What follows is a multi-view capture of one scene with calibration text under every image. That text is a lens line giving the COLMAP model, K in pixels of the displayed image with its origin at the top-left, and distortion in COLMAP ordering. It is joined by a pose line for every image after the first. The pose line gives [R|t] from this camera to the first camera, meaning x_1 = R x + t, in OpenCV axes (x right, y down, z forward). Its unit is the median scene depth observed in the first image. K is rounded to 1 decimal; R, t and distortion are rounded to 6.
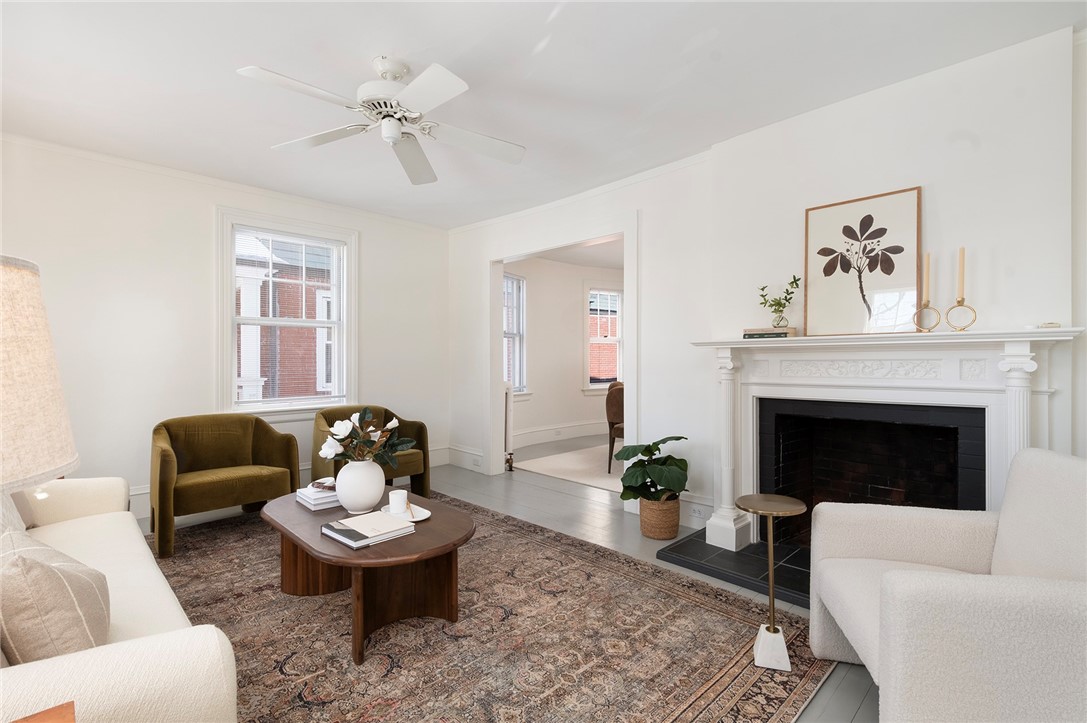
lens RADIAL K [[474.2, 0, 539.7], [0, 474.2, 361.3], [0, 0, 1]] dist [-0.000384, 0.000170]
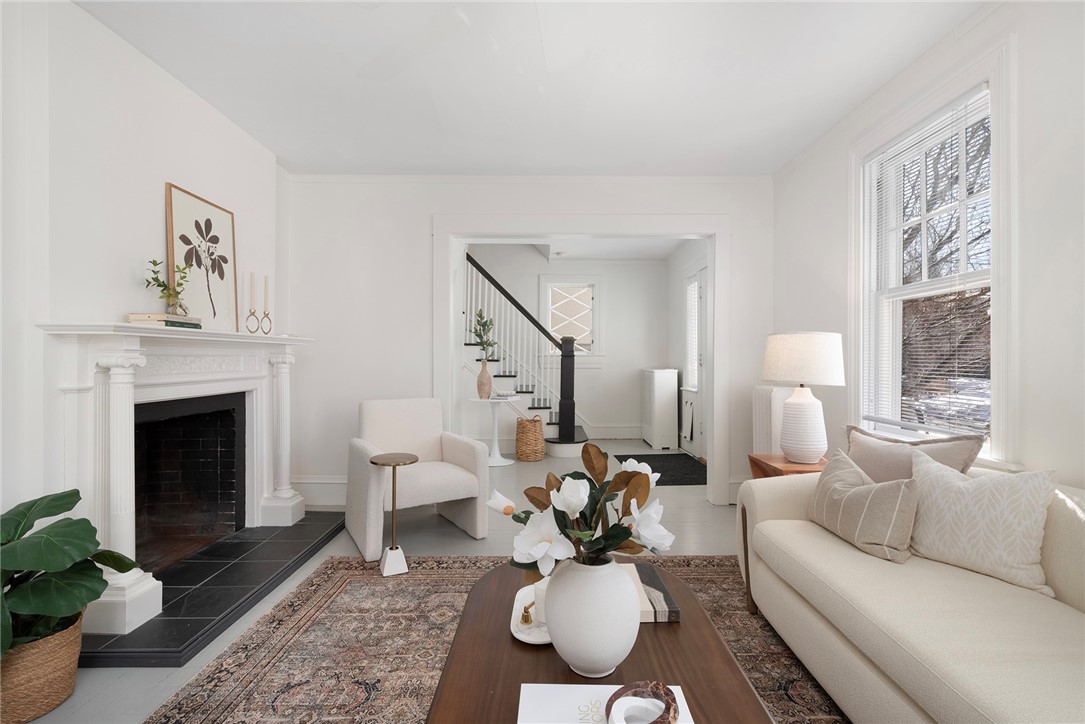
lens RADIAL K [[528.1, 0, 543.4], [0, 528.1, 360.4], [0, 0, 1]] dist [-0.004065, -0.001100]
pose [[-0.714941, -0.001251, 0.699183, -0.675885], [0.000250, 0.999998, 0.002045, 0.006257], [-0.699185, 0.001637, -0.714939, 1.337136]]
